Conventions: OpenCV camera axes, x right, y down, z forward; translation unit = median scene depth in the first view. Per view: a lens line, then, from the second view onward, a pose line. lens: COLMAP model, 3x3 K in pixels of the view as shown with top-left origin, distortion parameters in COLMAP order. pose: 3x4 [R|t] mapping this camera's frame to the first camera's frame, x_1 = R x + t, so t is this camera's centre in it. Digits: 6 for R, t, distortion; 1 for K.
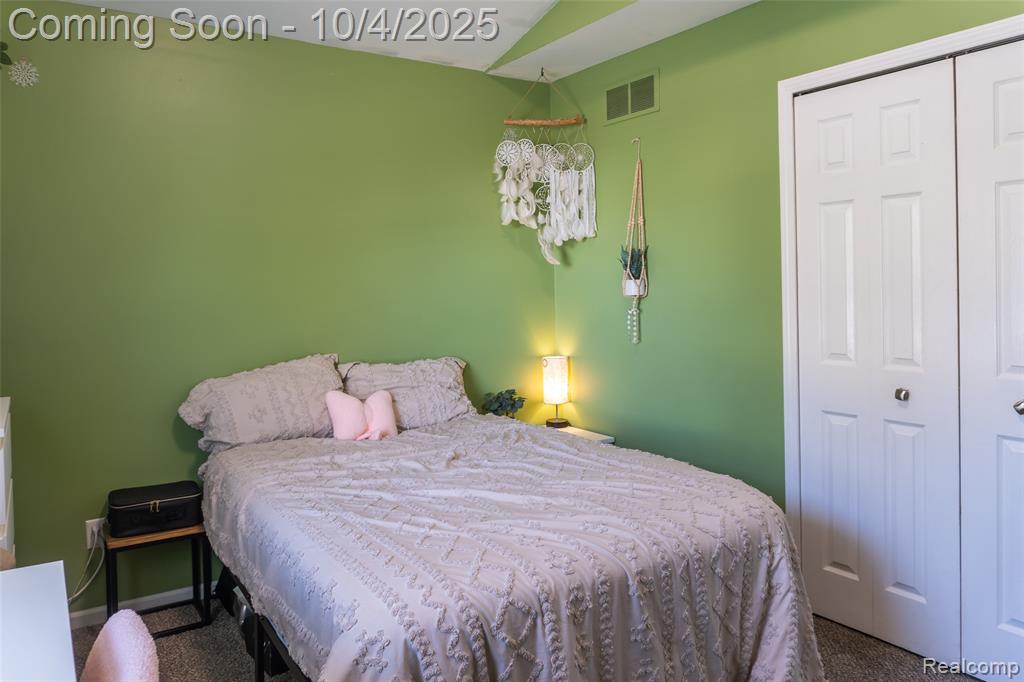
lens RADIAL K [[721.9, 0, 512.5], [0, 721.9, 295.5], [0, 0, 1]] dist [-0.012490, -0.000483]
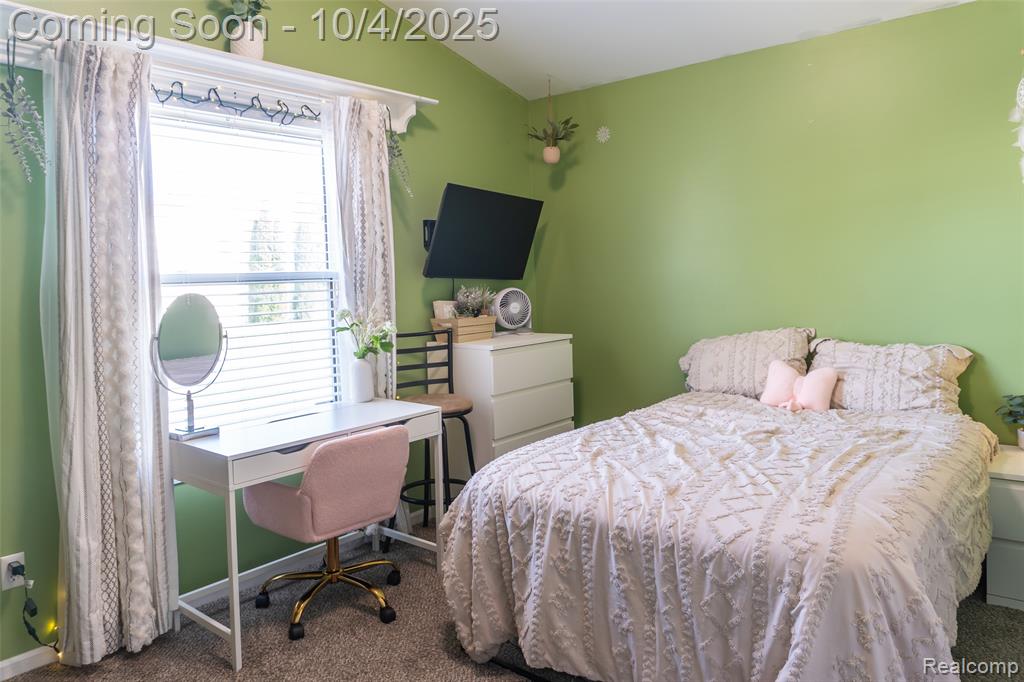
lens RADIAL K [[721.9, 0, 512.5], [0, 721.9, 295.5], [0, 0, 1]] dist [-0.012490, -0.000483]
pose [[0.277272, 0.037046, -0.960077, 1.182214], [0.013770, 0.999001, 0.042525, -0.033728], [0.960693, -0.025011, 0.276484, 0.516562]]
